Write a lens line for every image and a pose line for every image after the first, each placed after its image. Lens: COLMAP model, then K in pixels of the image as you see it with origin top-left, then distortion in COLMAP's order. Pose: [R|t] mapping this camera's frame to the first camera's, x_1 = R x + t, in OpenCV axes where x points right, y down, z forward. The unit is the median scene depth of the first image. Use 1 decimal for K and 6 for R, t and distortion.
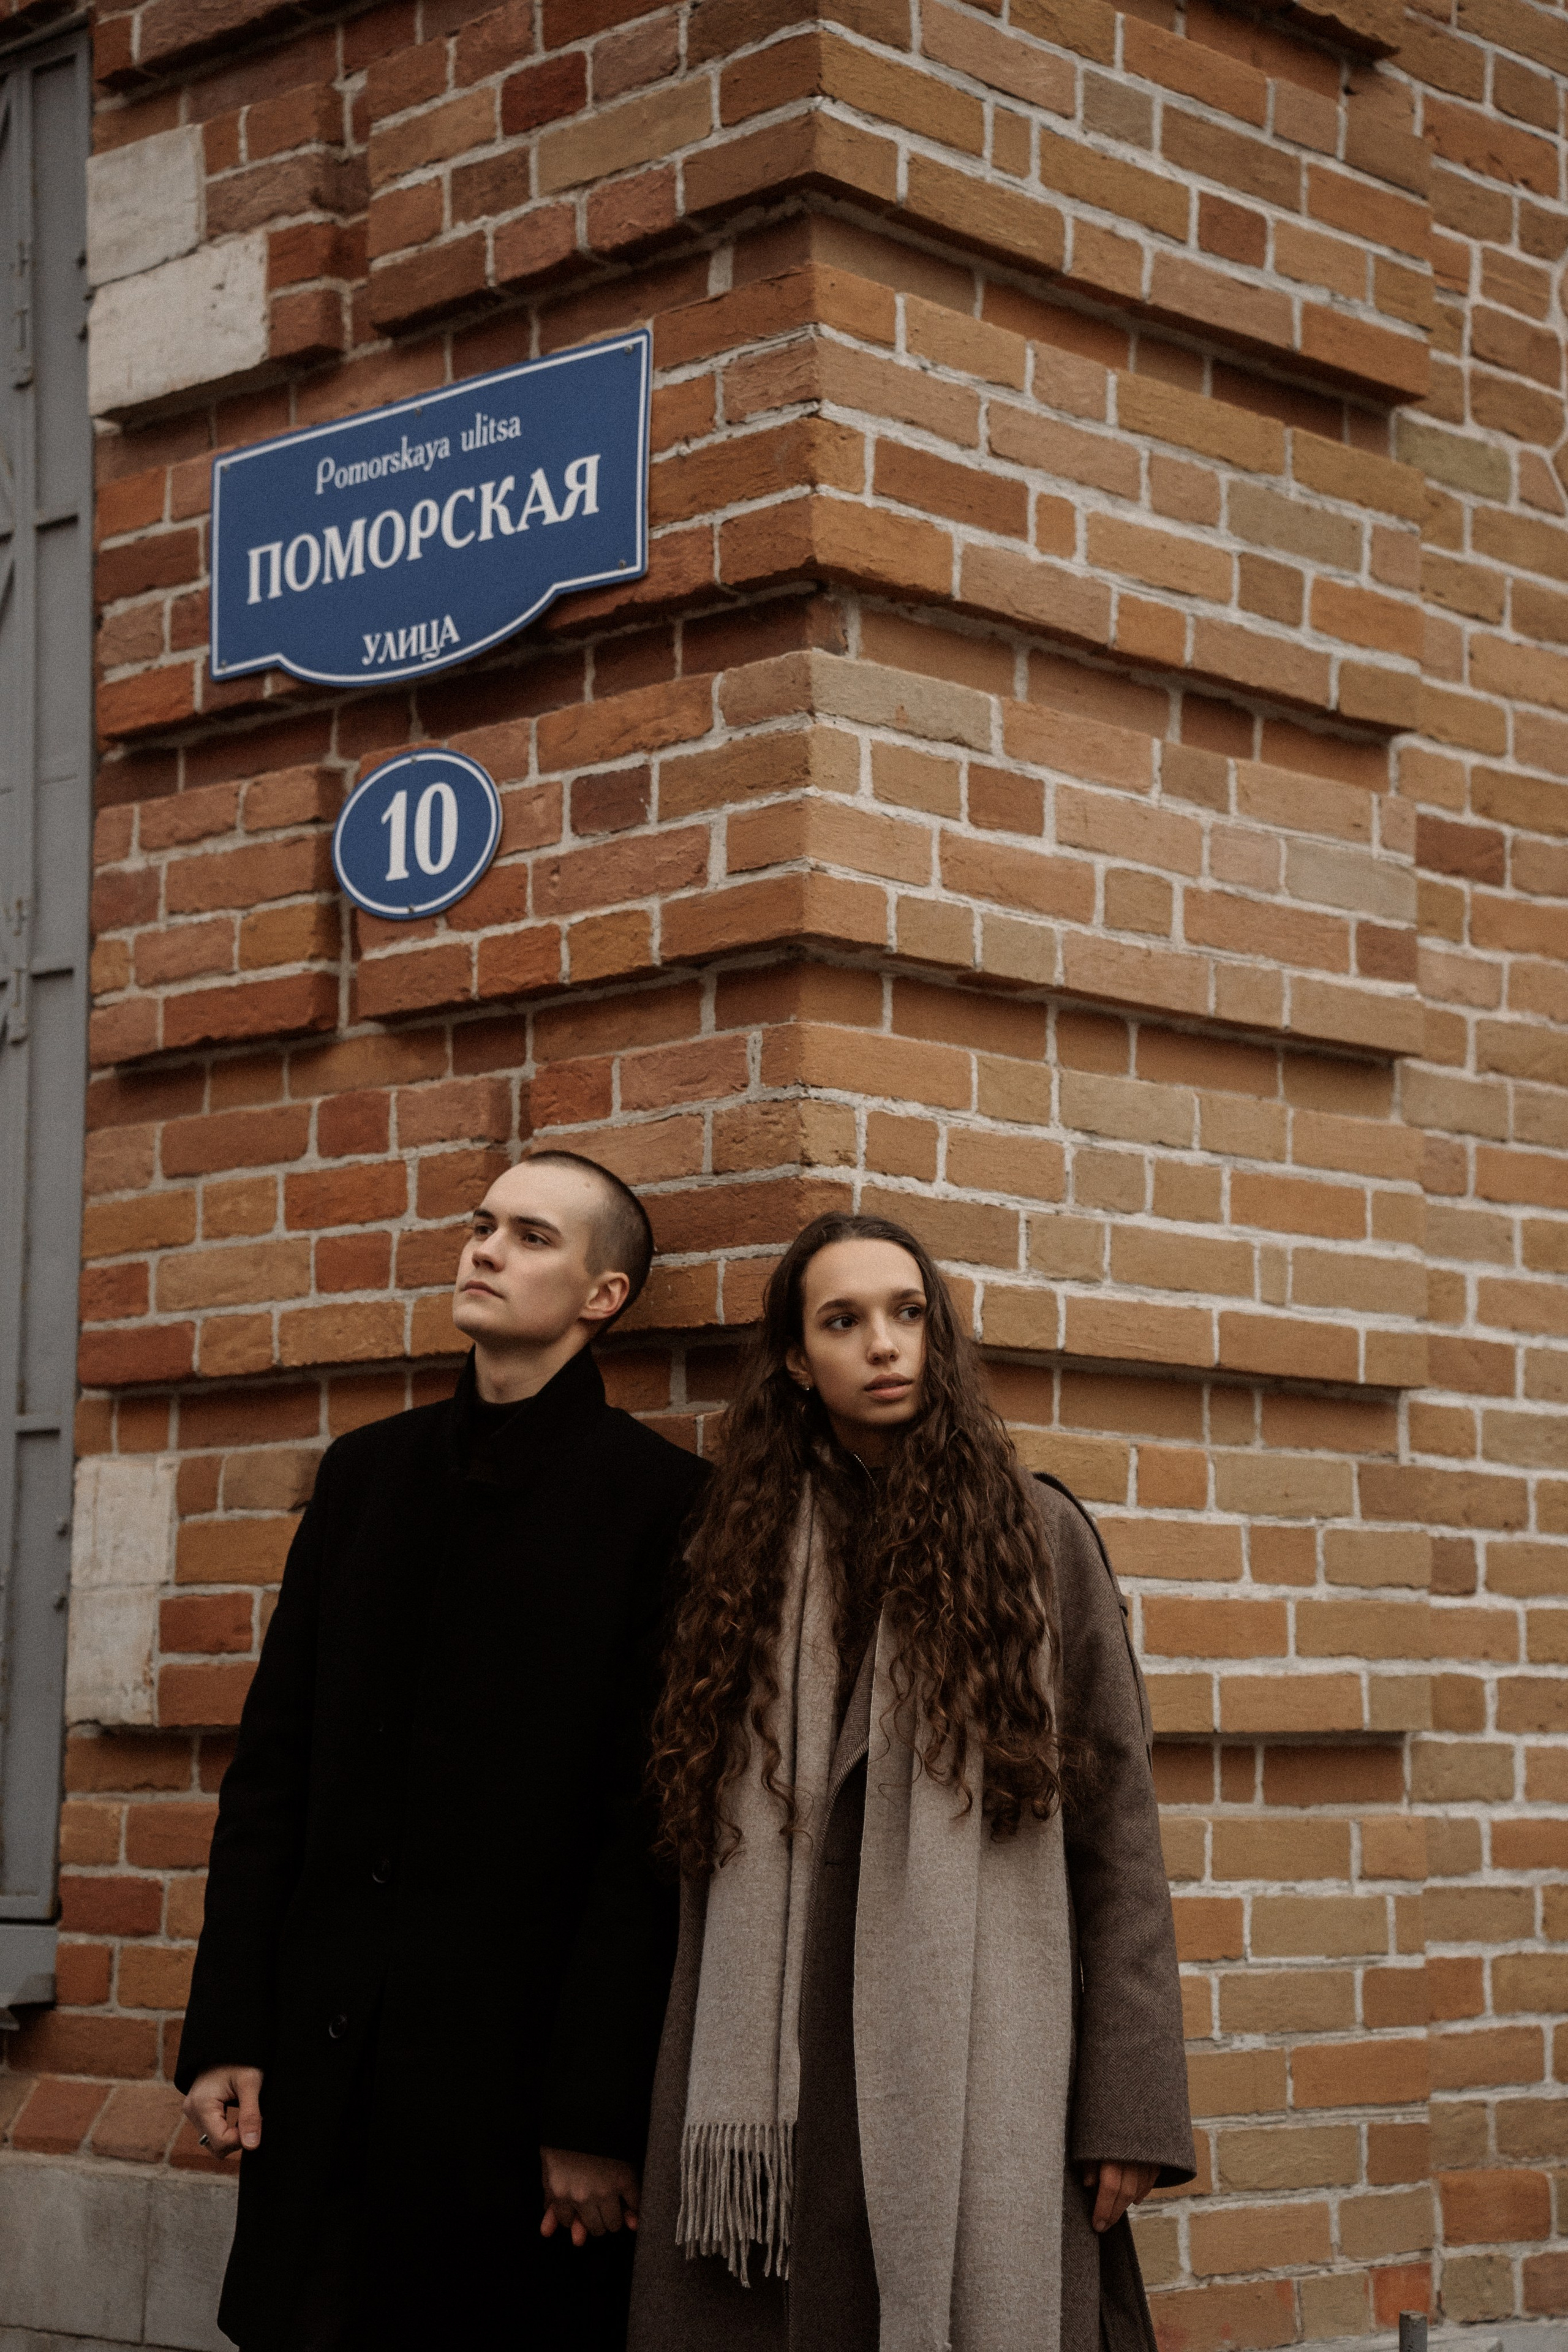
lens RADIAL K [[4245.2, 0, 784.0], [0, 4245.2, 1176.0], [0, 0, 1]] dist [0.470585, 0.156783]
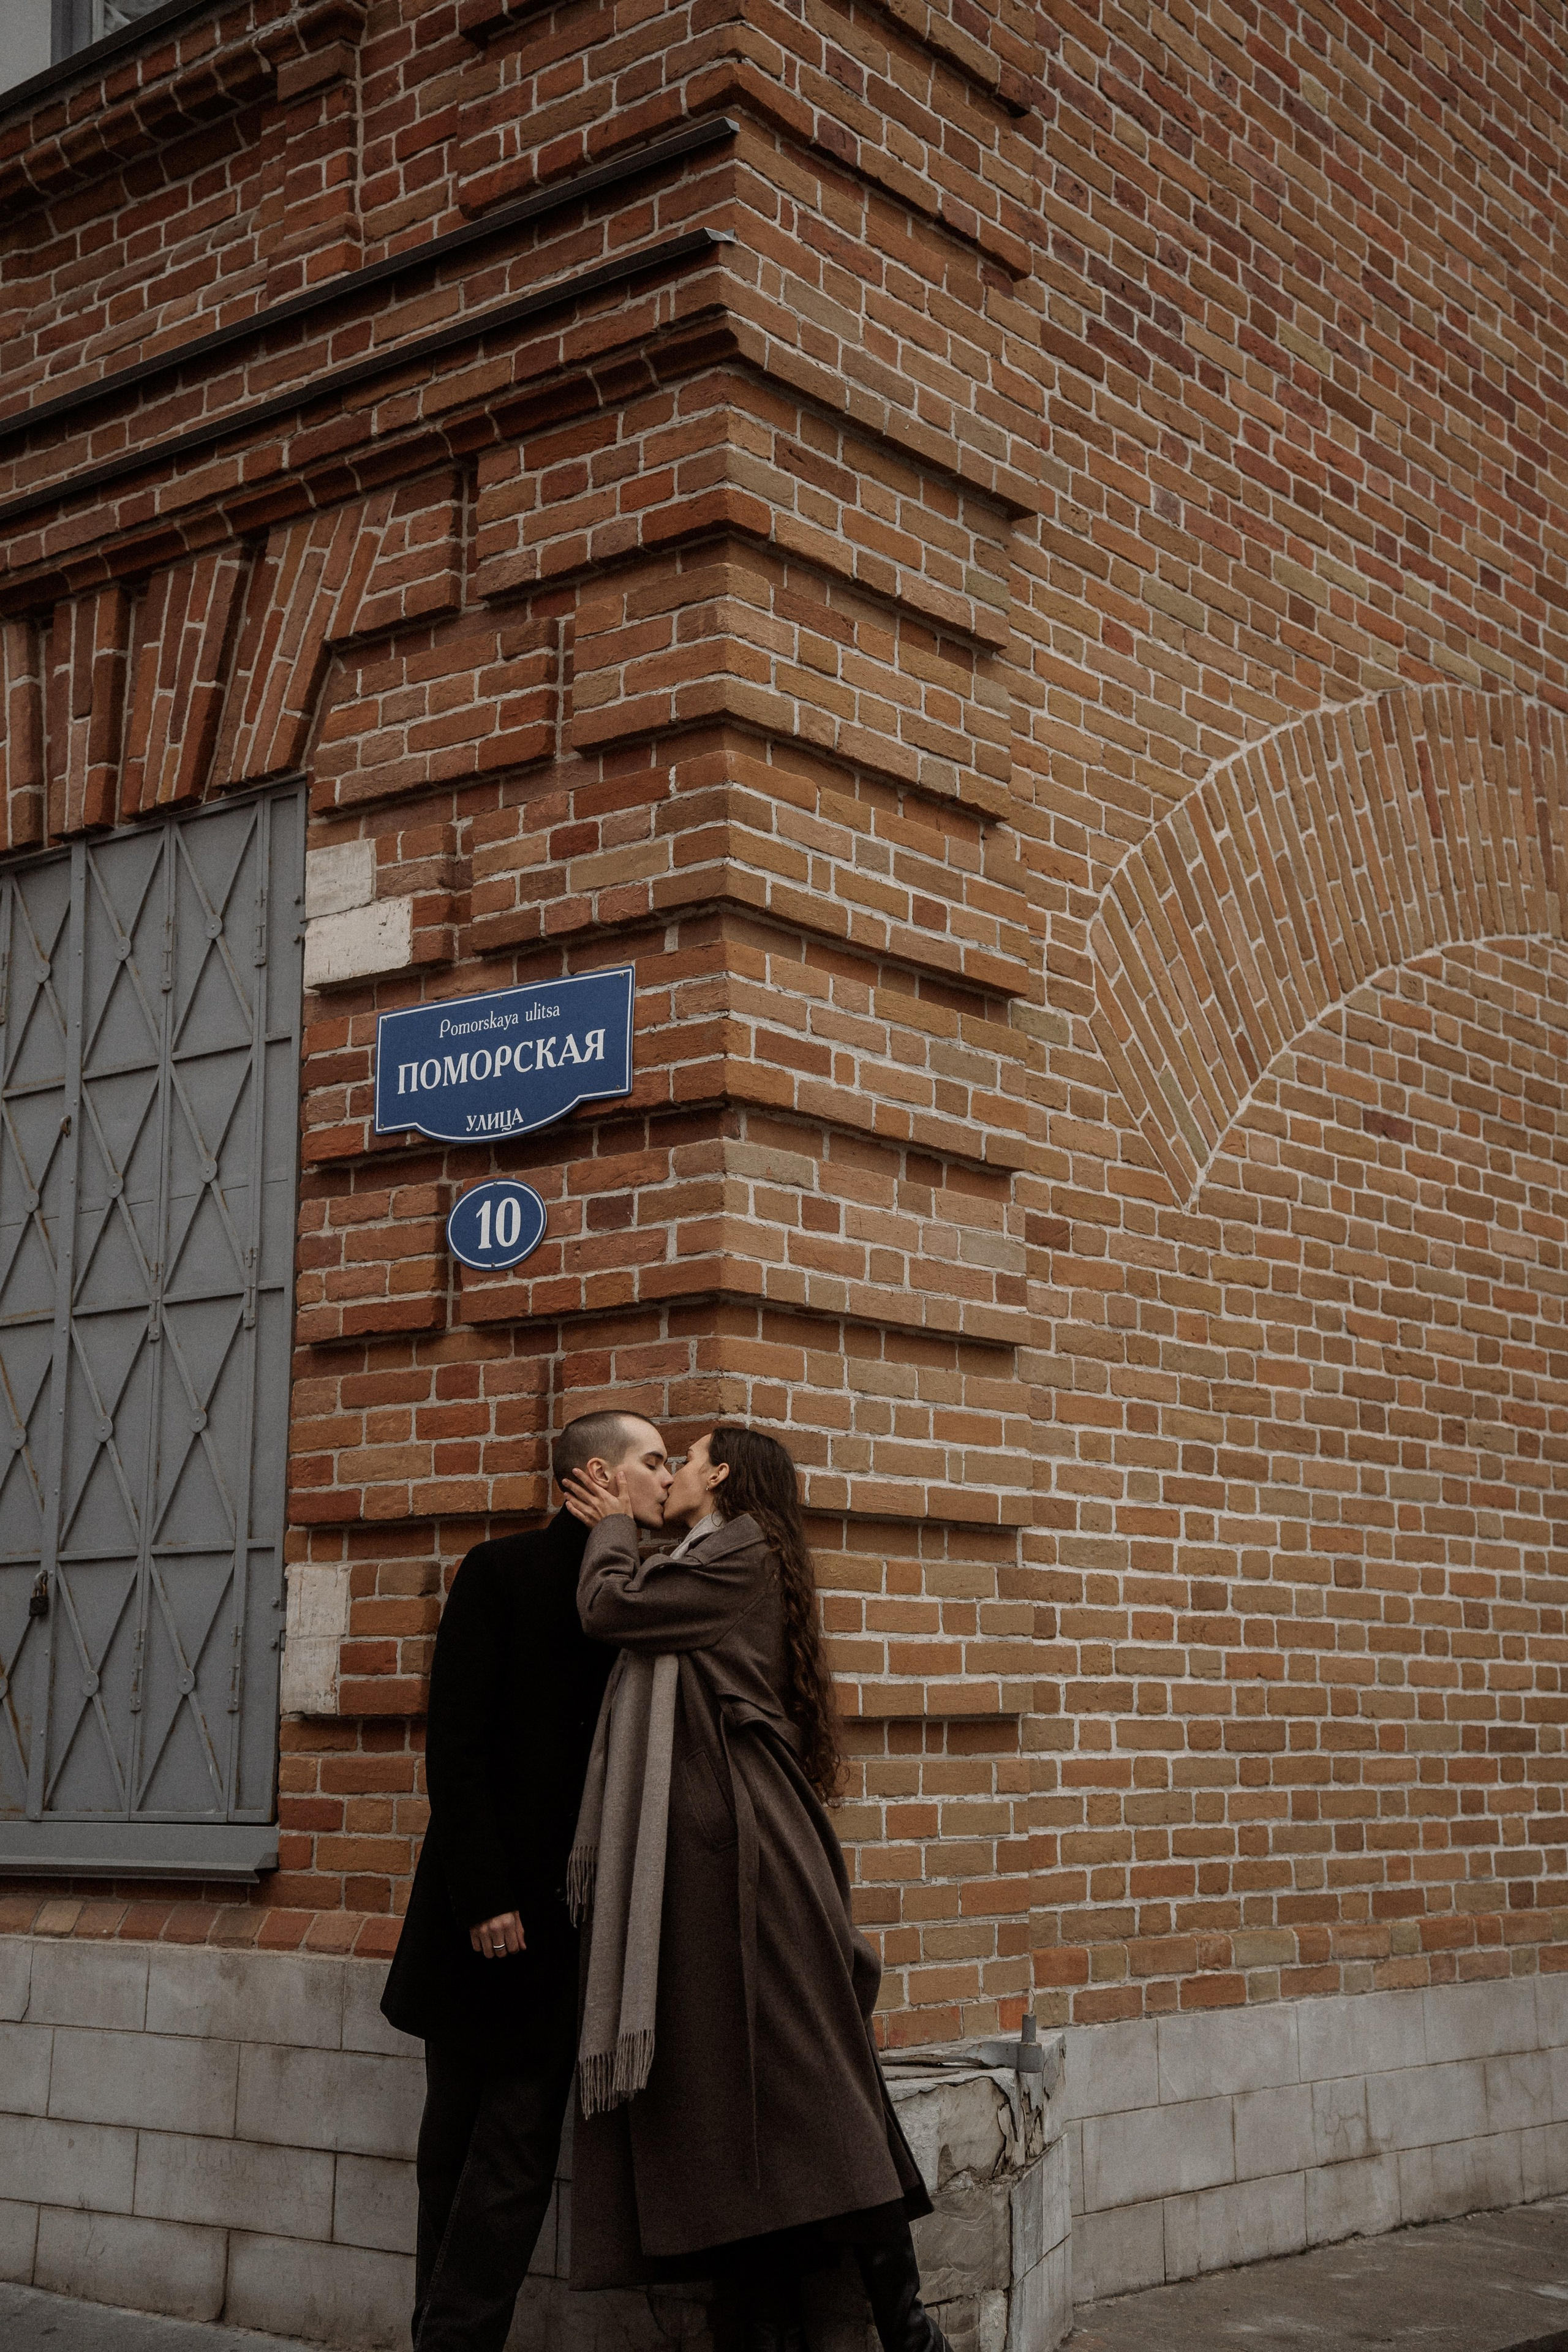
lens RADIAL K [[2988.0, 0, 784.0], [0, 2988.0, 1176.0], [0, 0, 1]] dist [0.213186, 0.002450]
pose [[0.994968, 0.013410, 0.099295, -0.089625], [-0.008674, 0.998811, -0.047970, -0.039412], [-0.099820, 0.046867, 0.993901, -0.290067]]
